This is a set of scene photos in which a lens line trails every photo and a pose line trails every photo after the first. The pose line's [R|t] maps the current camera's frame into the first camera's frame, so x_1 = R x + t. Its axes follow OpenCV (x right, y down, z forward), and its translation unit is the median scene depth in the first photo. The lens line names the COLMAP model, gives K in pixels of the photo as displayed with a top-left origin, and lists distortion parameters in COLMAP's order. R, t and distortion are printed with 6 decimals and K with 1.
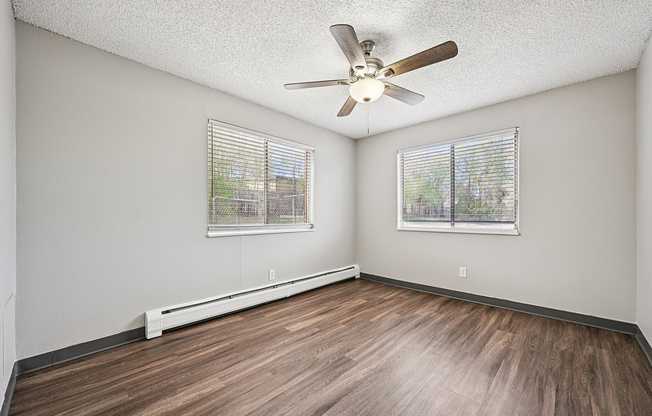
lens RADIAL K [[257.9, 0, 332.3], [0, 257.9, 217.6], [0, 0, 1]] dist [0.002064, 0.000214]
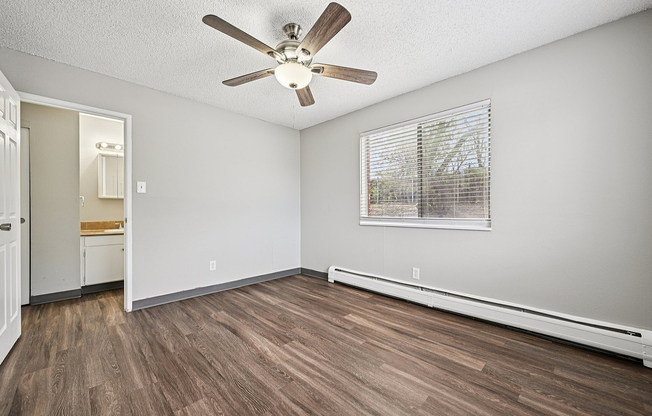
lens RADIAL K [[257.9, 0, 326.7], [0, 257.9, 209.7], [0, 0, 1]] dist [0.002064, 0.000214]
pose [[-0.041338, -0.002138, -0.999143, 0.839401], [0.002931, 0.999993, -0.002261, 0.000807], [0.999141, -0.003022, -0.041332, 0.899457]]
